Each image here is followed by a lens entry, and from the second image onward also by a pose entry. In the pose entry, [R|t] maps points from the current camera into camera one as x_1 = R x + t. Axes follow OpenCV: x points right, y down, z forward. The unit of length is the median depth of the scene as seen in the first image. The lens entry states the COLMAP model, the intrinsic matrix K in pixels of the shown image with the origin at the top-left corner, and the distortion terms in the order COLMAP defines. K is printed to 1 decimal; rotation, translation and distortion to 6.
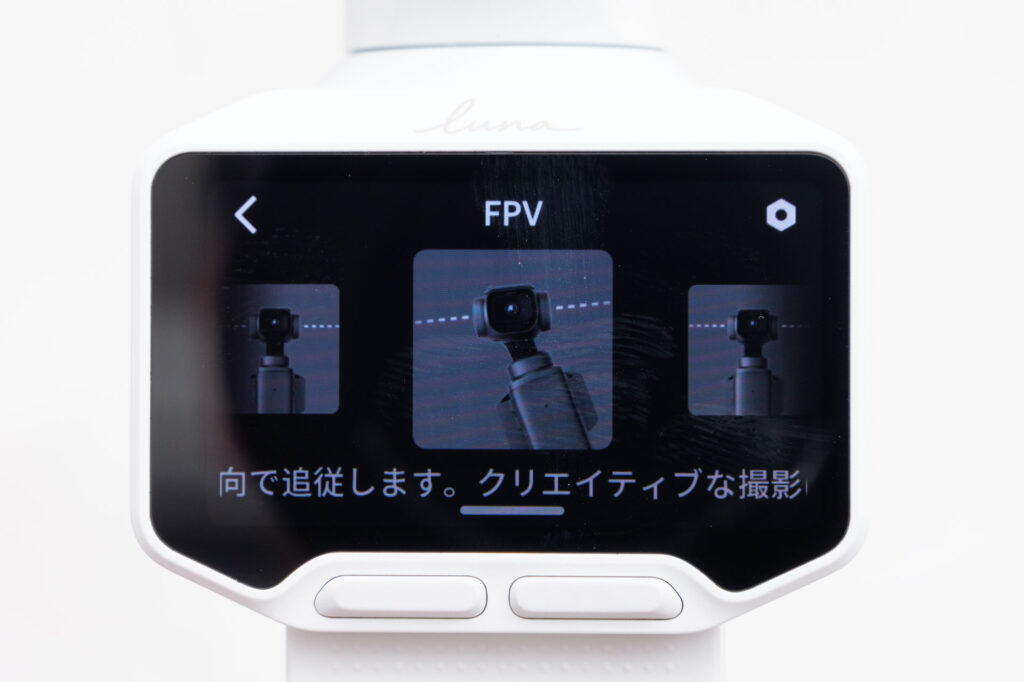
lens RADIAL K [[2449.8, 0, 530.5], [0, 2449.8, 321.3], [0, 0, 1]] dist [0.009425, 0.000000]
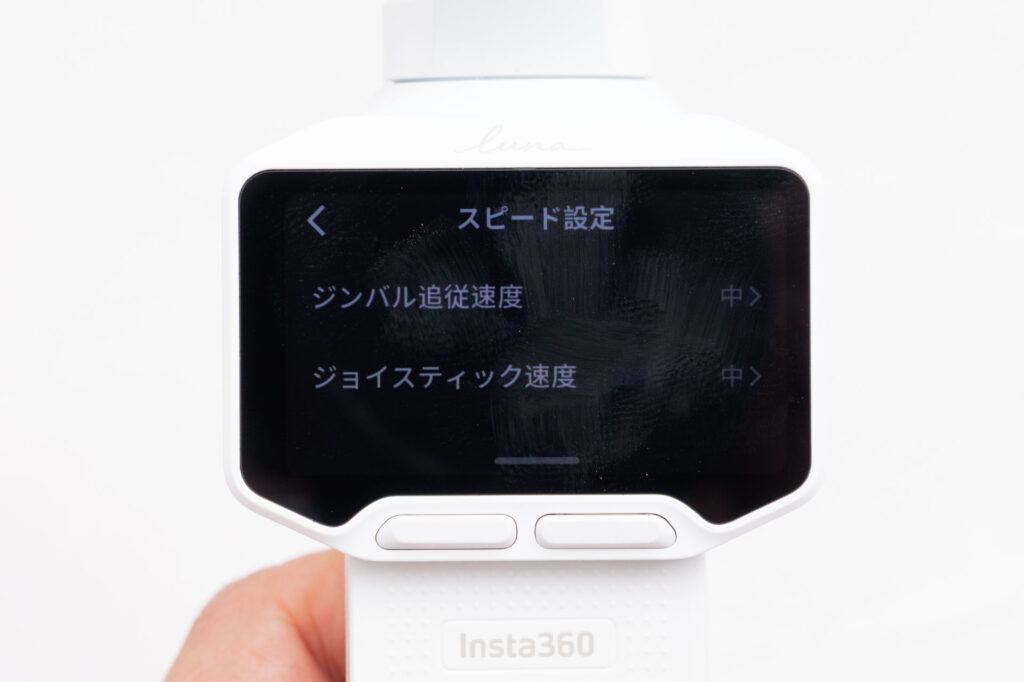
lens RADIAL K [[2527.8, 0, 477.0], [0, 2527.8, 286.6], [0, 0, 1]] dist [0.027132, 0.000000]
pose [[0.998855, -0.009125, 0.046956, -0.096155], [0.008761, 0.999930, 0.007960, -0.020105], [-0.047025, -0.007539, 0.998865, -0.260908]]
